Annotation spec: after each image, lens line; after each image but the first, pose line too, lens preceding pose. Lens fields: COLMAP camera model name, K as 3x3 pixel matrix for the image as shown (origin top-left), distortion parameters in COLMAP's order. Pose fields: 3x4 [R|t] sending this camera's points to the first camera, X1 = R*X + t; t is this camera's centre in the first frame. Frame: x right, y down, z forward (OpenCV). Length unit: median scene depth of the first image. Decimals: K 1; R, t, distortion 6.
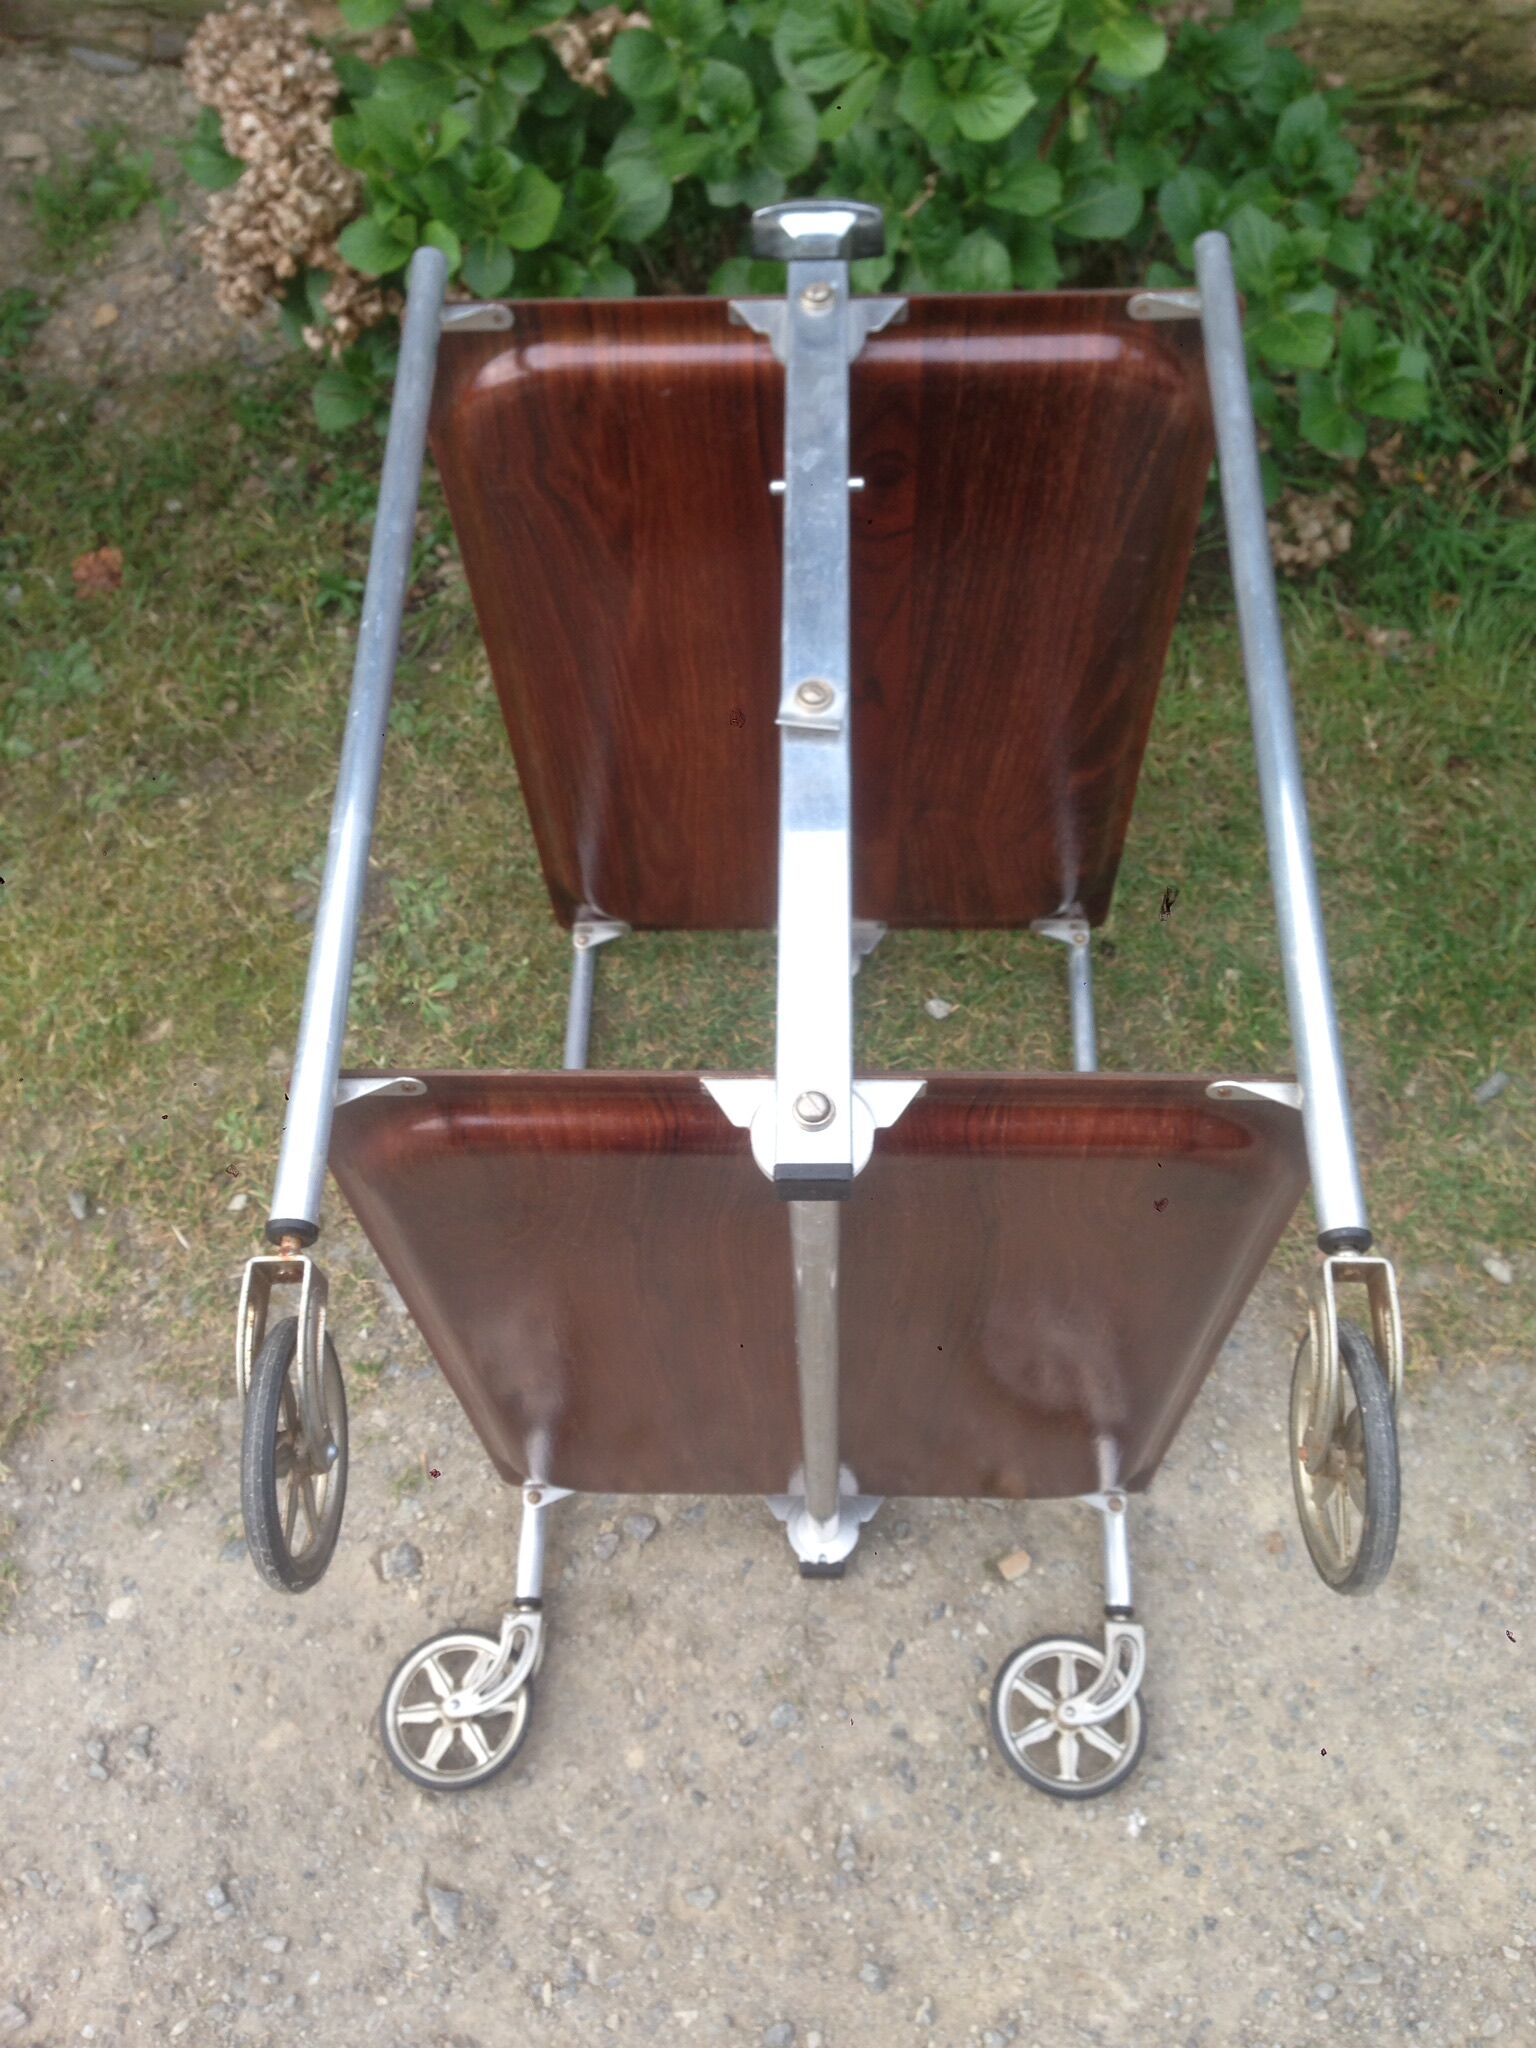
lens RADIAL K [[1895.7, 0, 768.0], [0, 1895.7, 1024.0], [0, 0, 1]] dist [0.148098, -0.287109]
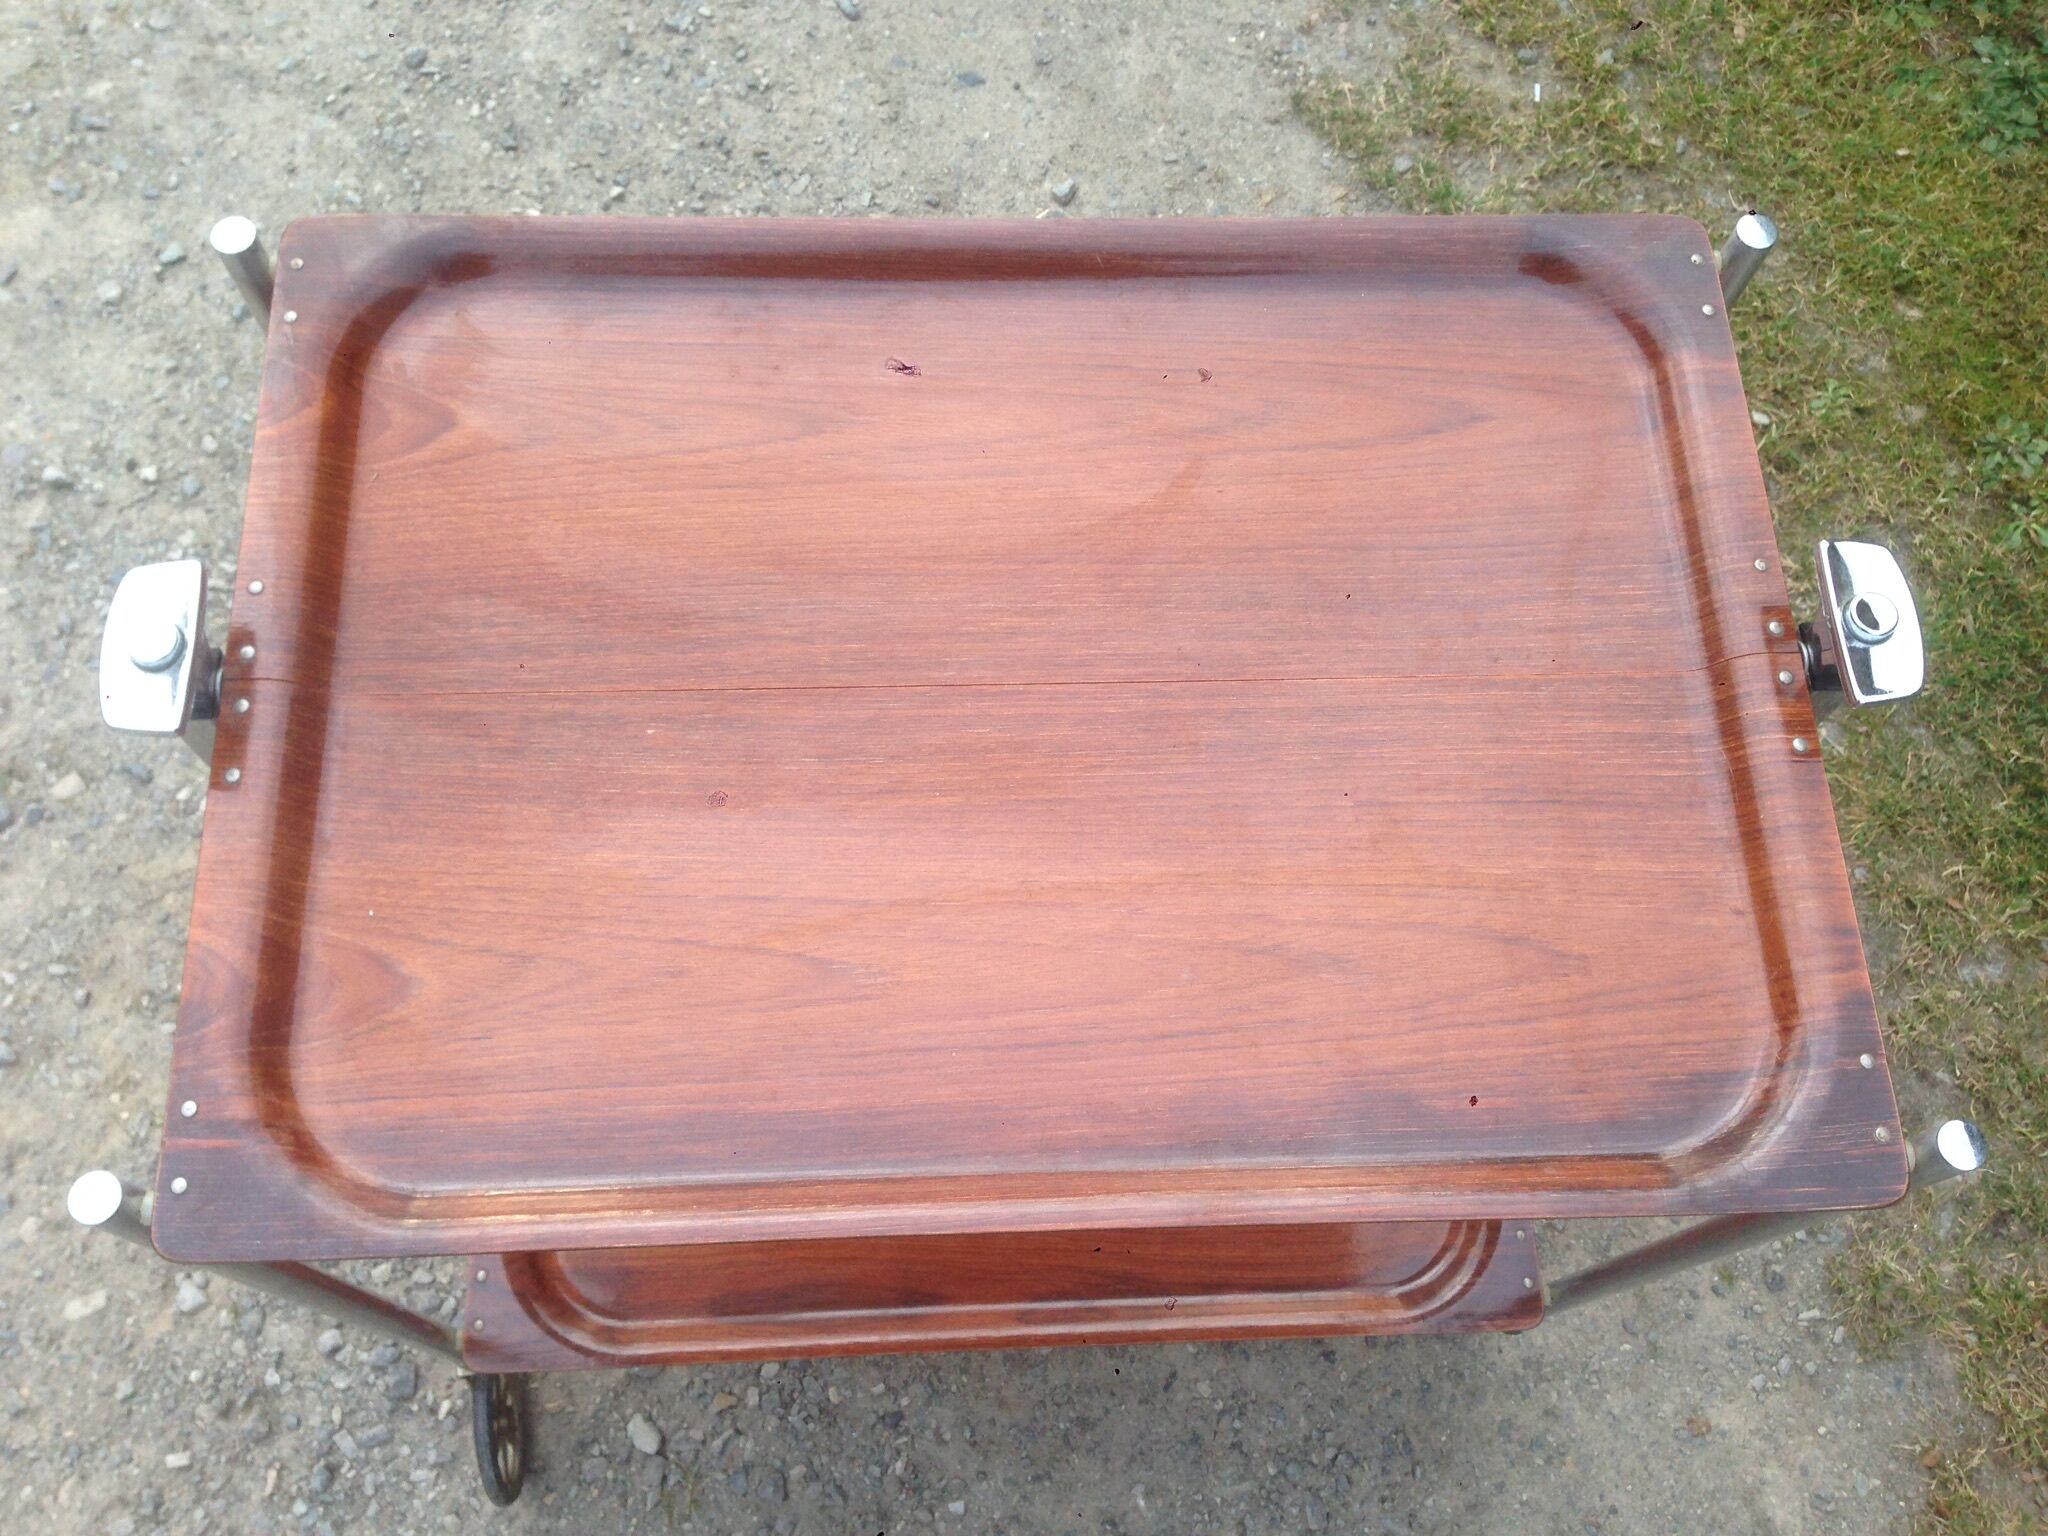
lens RADIAL K [[1895.7, 0, 1024.0], [0, 1895.7, 768.0], [0, 0, 1]] dist [0.148098, -0.287109]
pose [[0.140005, 0.926526, -0.349210, 0.208992], [-0.867390, 0.284858, 0.408033, 0.062261], [0.477529, 0.245774, 0.843541, -0.052063]]
